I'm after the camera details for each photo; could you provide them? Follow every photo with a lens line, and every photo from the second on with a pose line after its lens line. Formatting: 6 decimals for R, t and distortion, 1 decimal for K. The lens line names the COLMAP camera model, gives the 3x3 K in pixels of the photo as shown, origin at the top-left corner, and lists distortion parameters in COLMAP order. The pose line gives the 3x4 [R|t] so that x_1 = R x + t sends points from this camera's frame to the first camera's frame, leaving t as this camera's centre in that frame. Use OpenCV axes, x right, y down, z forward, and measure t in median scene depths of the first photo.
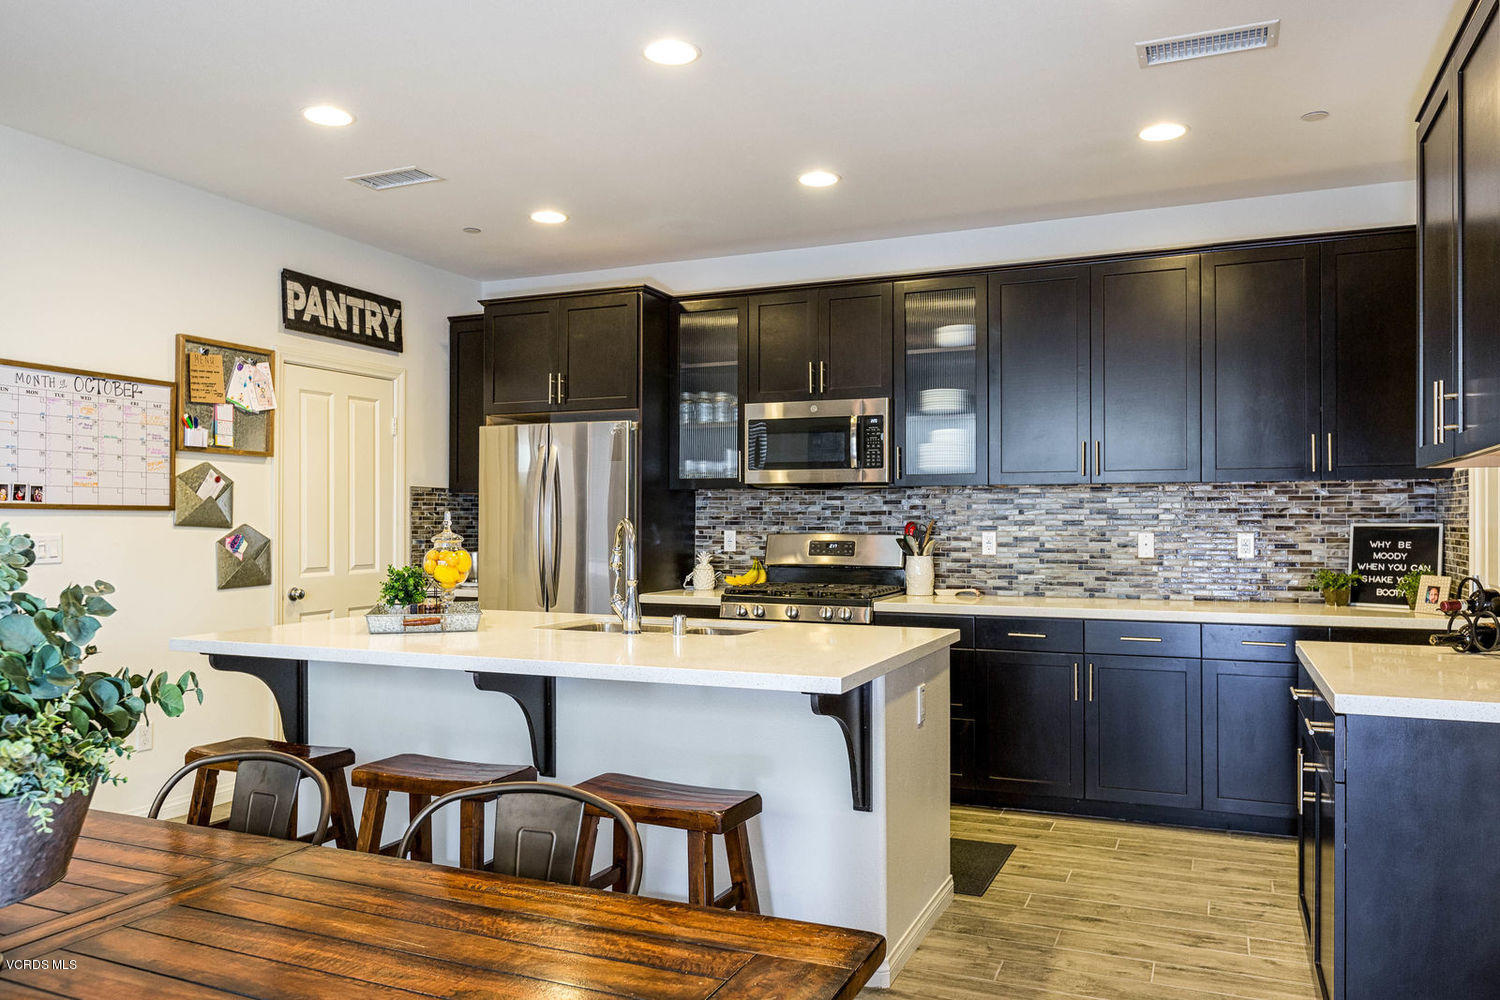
lens RADIAL K [[1085.5, 0, 741.8], [0, 1085.5, 508.7], [0, 0, 1]] dist [0.008515, 0.000043]
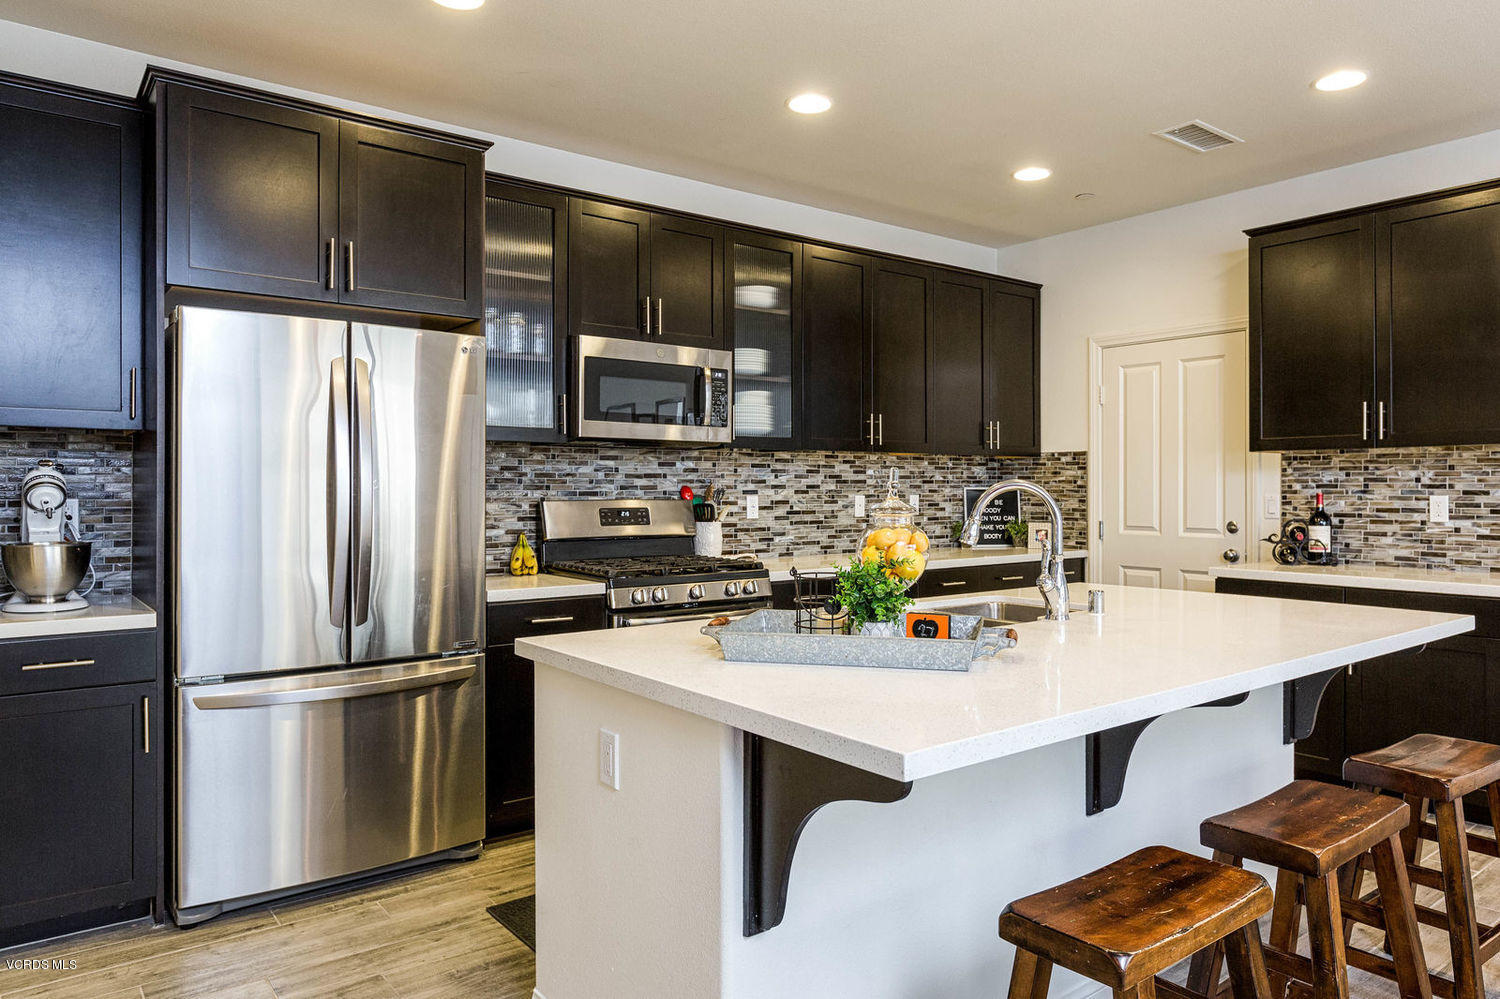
lens RADIAL K [[986.6, 0, 778.8], [0, 986.6, 484.9], [0, 0, 1]] dist [-0.015716, 0.012290]
pose [[0.464360, 0.002529, 0.885643, -0.577710], [-0.011266, 0.999932, 0.003051, 0.008180], [-0.885575, -0.011394, 0.464357, 0.558707]]
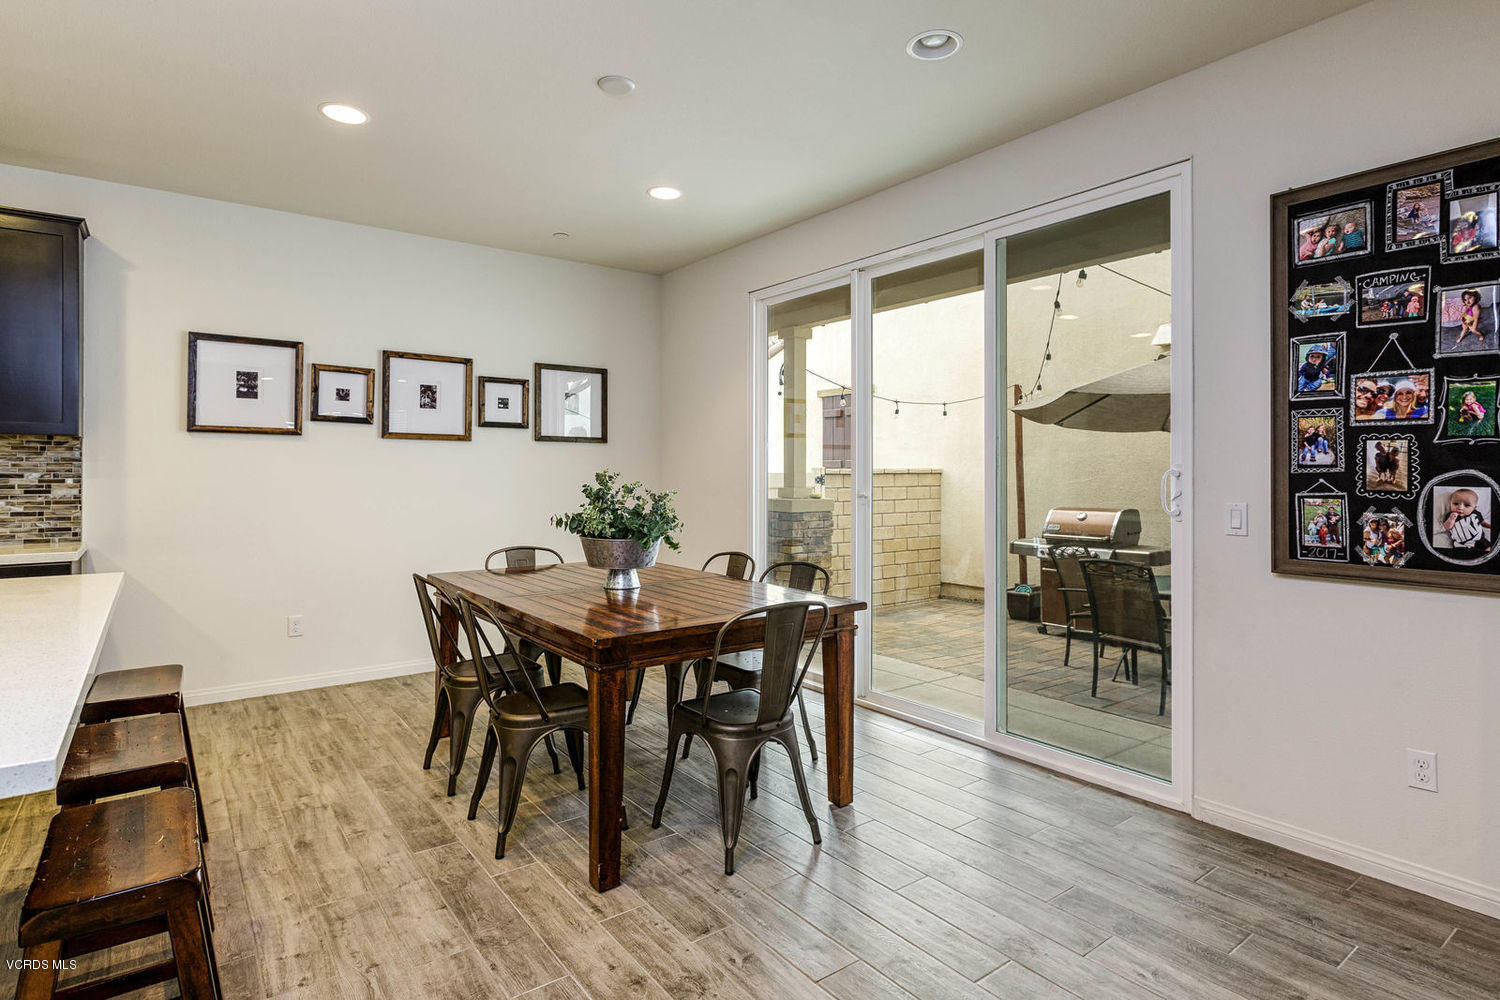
lens RADIAL K [[780.2, 0, 765.4], [0, 780.2, 466.6], [0, 0, 1]] dist [0.000194, -0.002267]
pose [[-0.876607, 0.003360, 0.481196, -0.575356], [-0.005958, 0.999823, -0.017835, 0.010678], [-0.481171, -0.018501, -0.876432, 0.719563]]
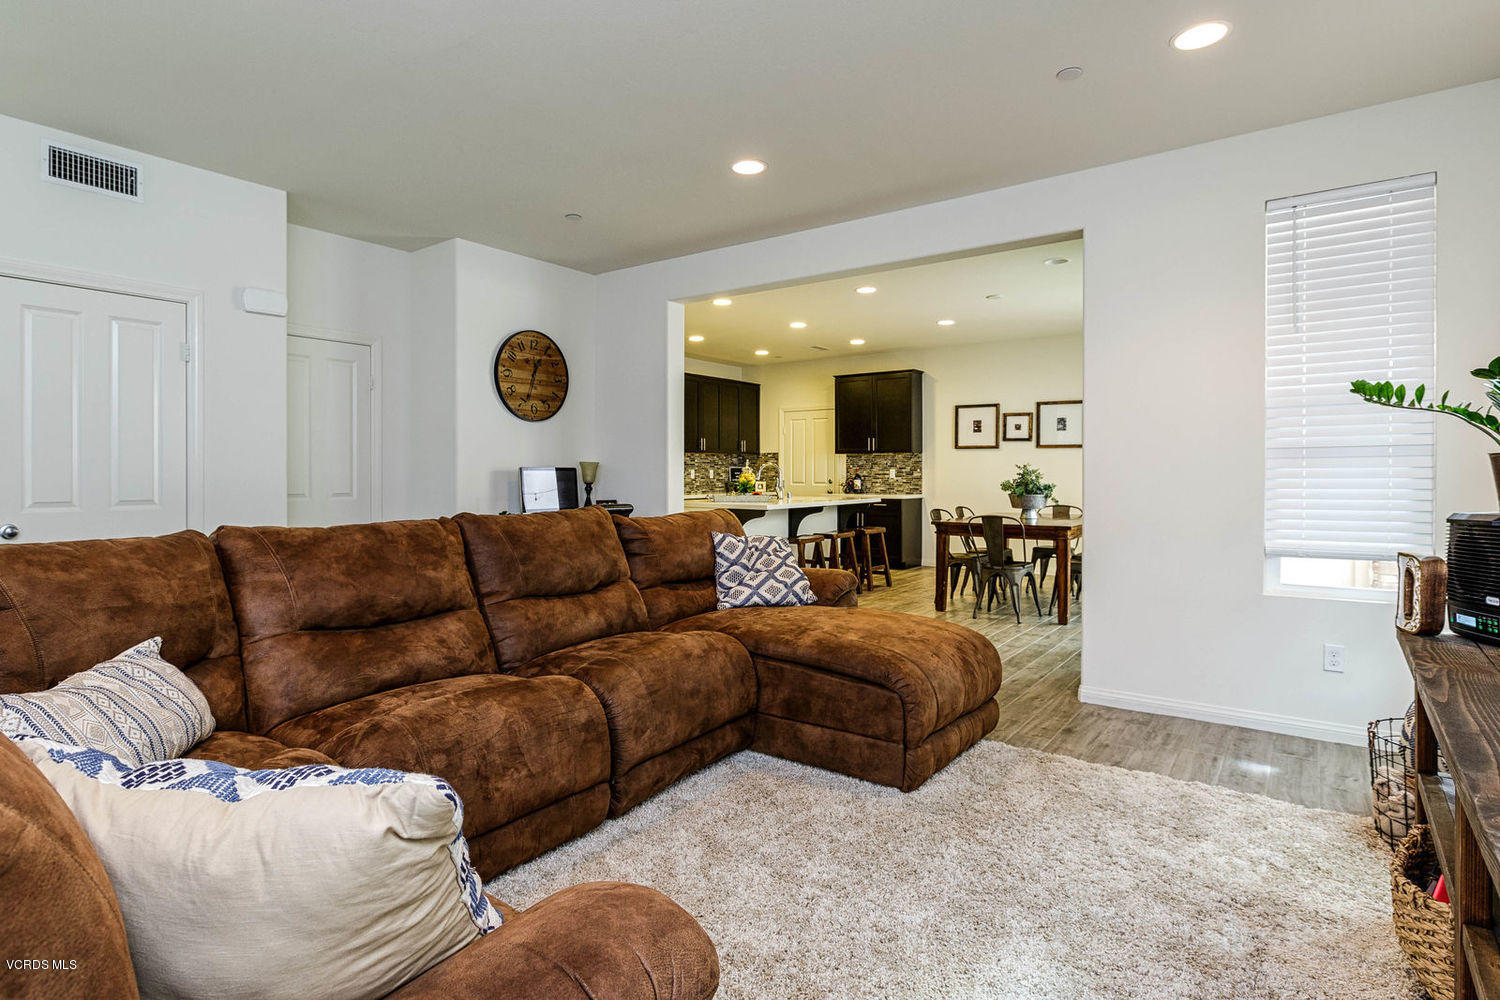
lens RADIAL K [[766.1, 0, 712.1], [0, 766.1, 477.6], [0, 0, 1]] dist [-0.010847, 0.003070]
pose [[0.237952, -0.005445, 0.971262, -1.541756], [-0.012769, 0.999880, 0.008733, 0.023251], [-0.971193, -0.014480, 0.237854, 0.437982]]
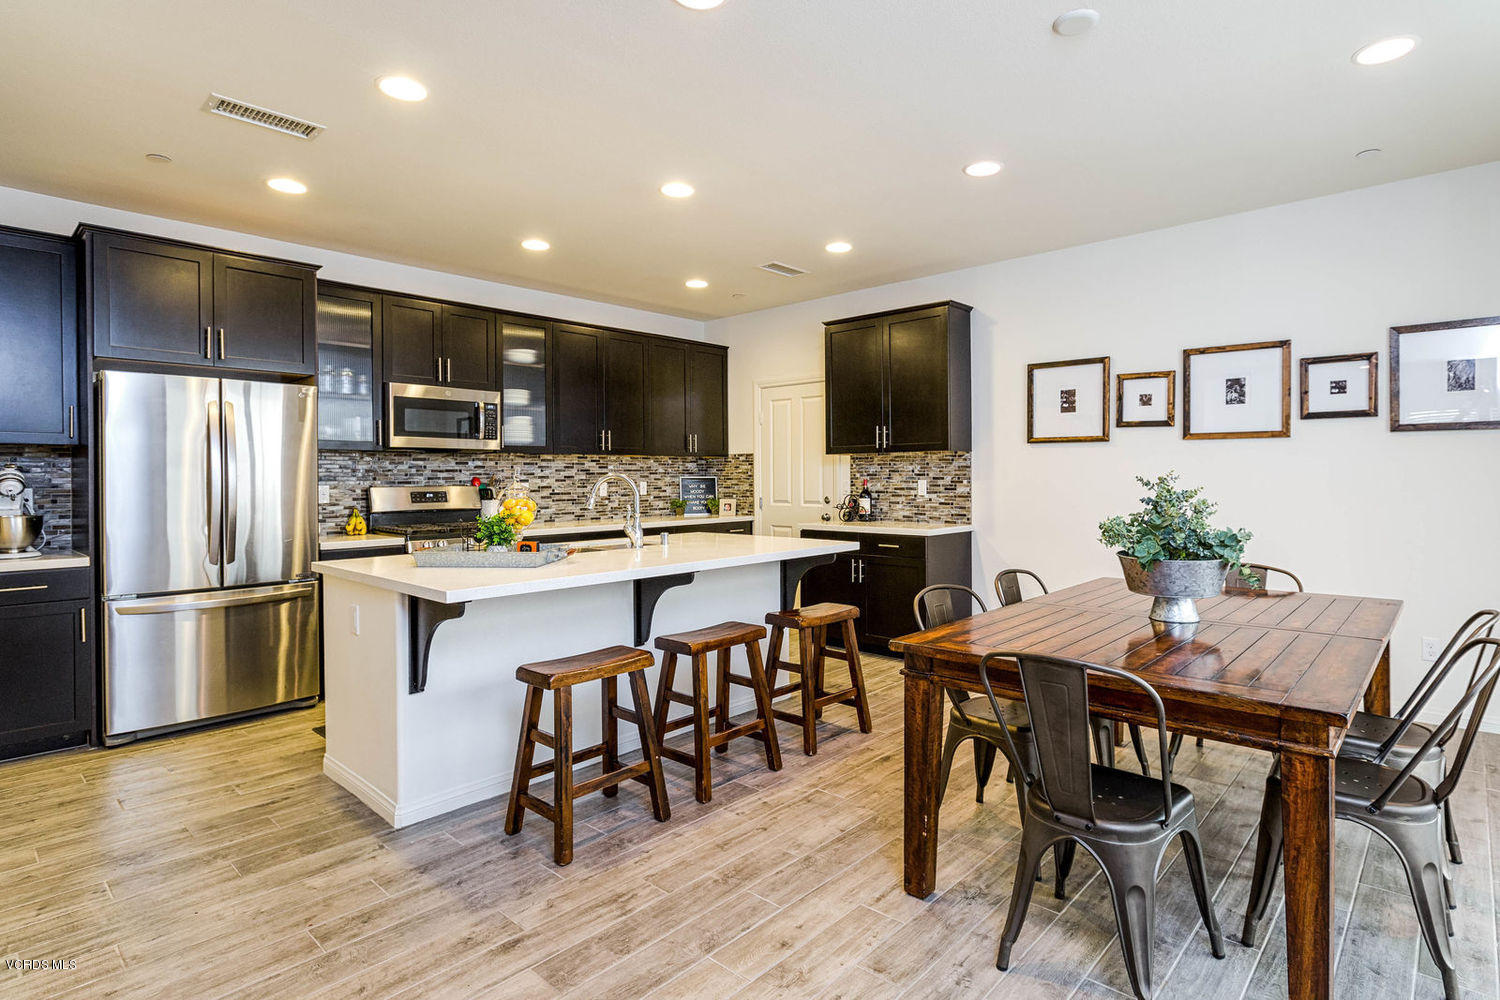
lens RADIAL K [[766.1, 0, 776.1], [0, 766.1, 478.9], [0, 0, 1]] dist [-0.010847, 0.003070]
pose [[0.309814, -0.005120, 0.950783, -0.714443], [-0.005882, 0.999956, 0.007301, 0.004991], [-0.950779, -0.007854, 0.309770, 0.317616]]
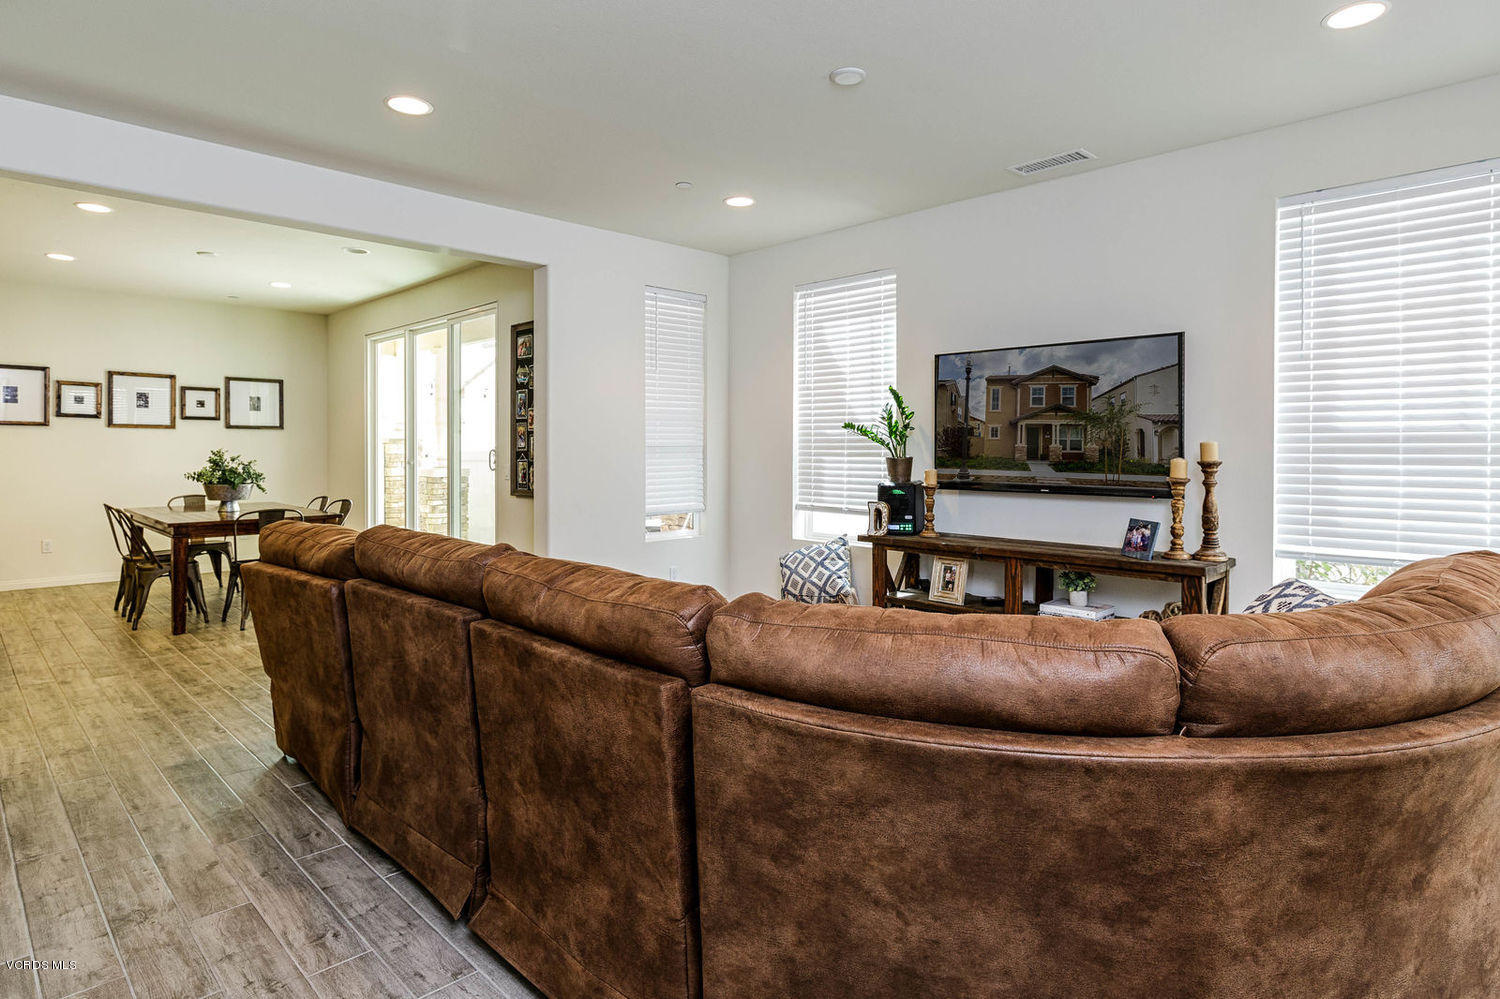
lens RADIAL K [[780.2, 0, 727.6], [0, 780.2, 461.4], [0, 0, 1]] dist [0.000194, -0.002267]
pose [[-0.931627, -0.007813, 0.363333, -1.295506], [-0.006084, 0.999964, 0.005903, 0.010514], [-0.363366, 0.003289, -0.931641, 1.042686]]
